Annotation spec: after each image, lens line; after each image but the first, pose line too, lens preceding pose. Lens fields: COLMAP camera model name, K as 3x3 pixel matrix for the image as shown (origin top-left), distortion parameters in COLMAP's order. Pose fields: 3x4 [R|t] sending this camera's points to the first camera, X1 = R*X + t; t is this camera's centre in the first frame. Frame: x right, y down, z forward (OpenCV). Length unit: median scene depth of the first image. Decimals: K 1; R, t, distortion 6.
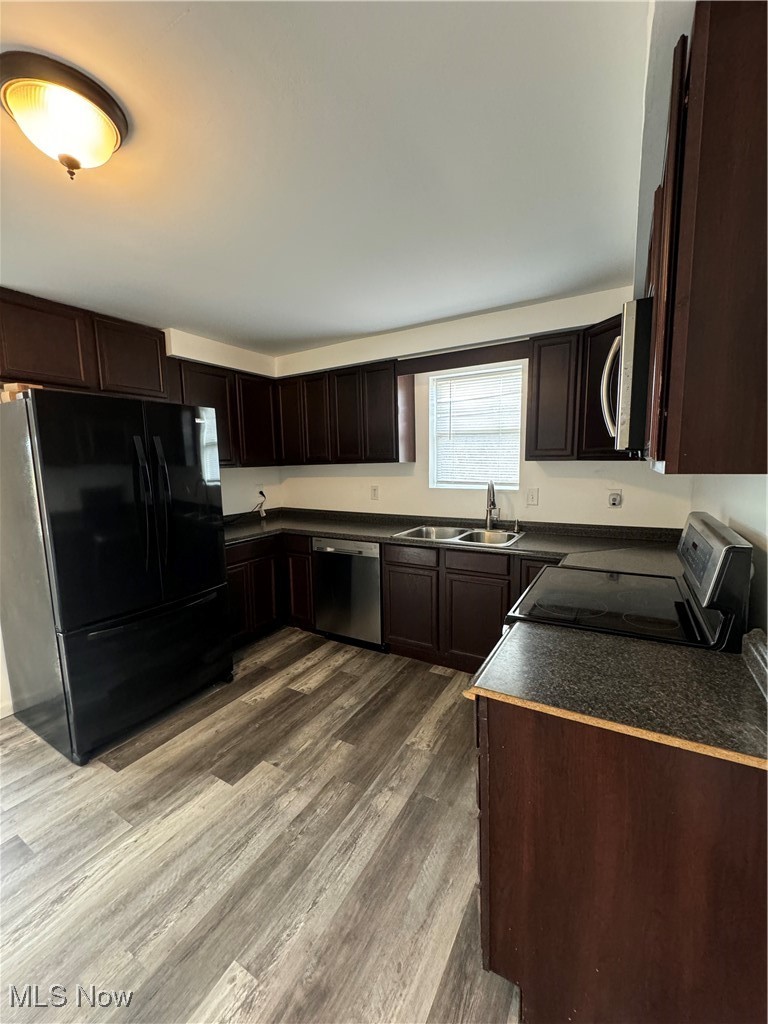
lens RADIAL K [[408.0, 0, 384.0], [0, 408.0, 512.0], [0, 0, 1]] dist [-0.000236, -0.000271]
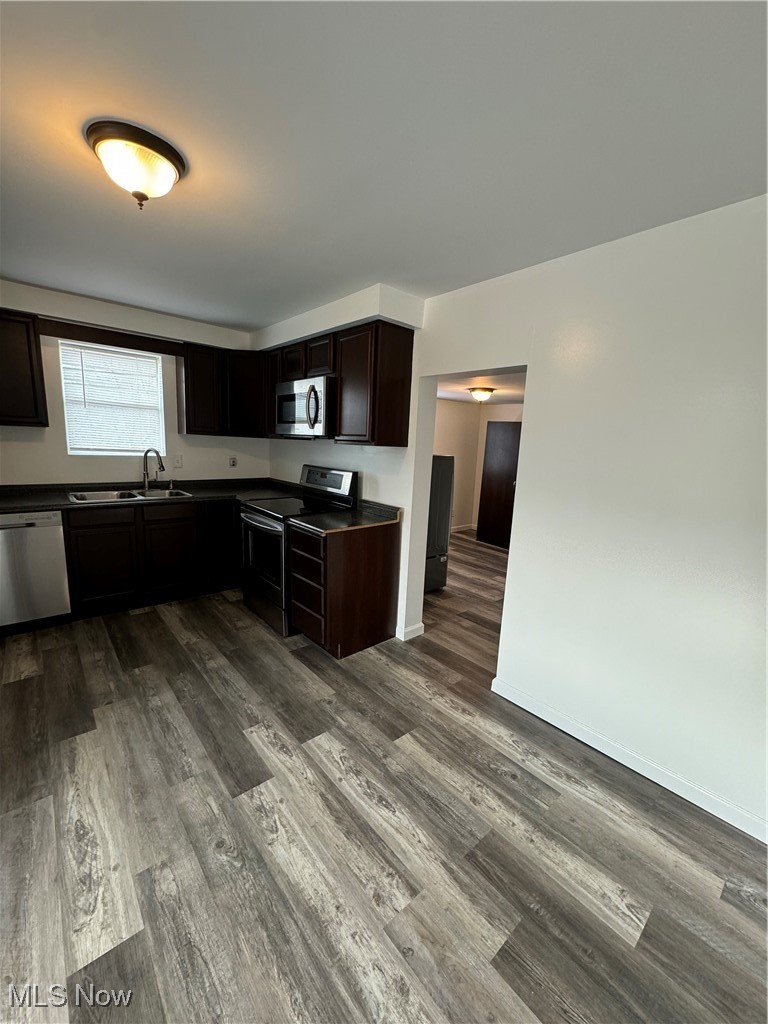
lens RADIAL K [[408.0, 0, 384.0], [0, 408.0, 512.0], [0, 0, 1]] dist [-0.000236, -0.000271]
pose [[0.325913, -0.125671, 0.937010, -0.665757], [0.064521, 0.991771, 0.110574, 0.021276], [-0.943196, 0.024420, 0.331339, -0.054160]]
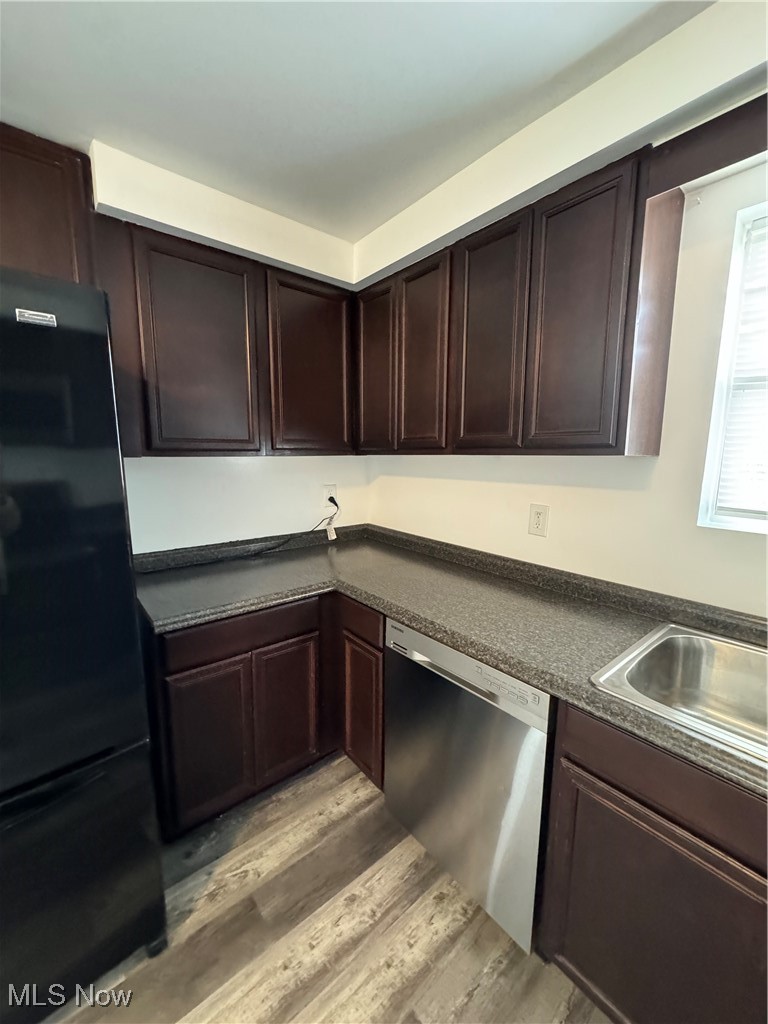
lens RADIAL K [[408.0, 0, 384.0], [0, 408.0, 512.0], [0, 0, 1]] dist [-0.000236, -0.000271]
pose [[0.938801, 0.076493, -0.335861, -0.038888], [-0.067184, 0.996968, 0.039269, -0.076570], [0.337846, -0.014301, 0.941093, 0.626509]]
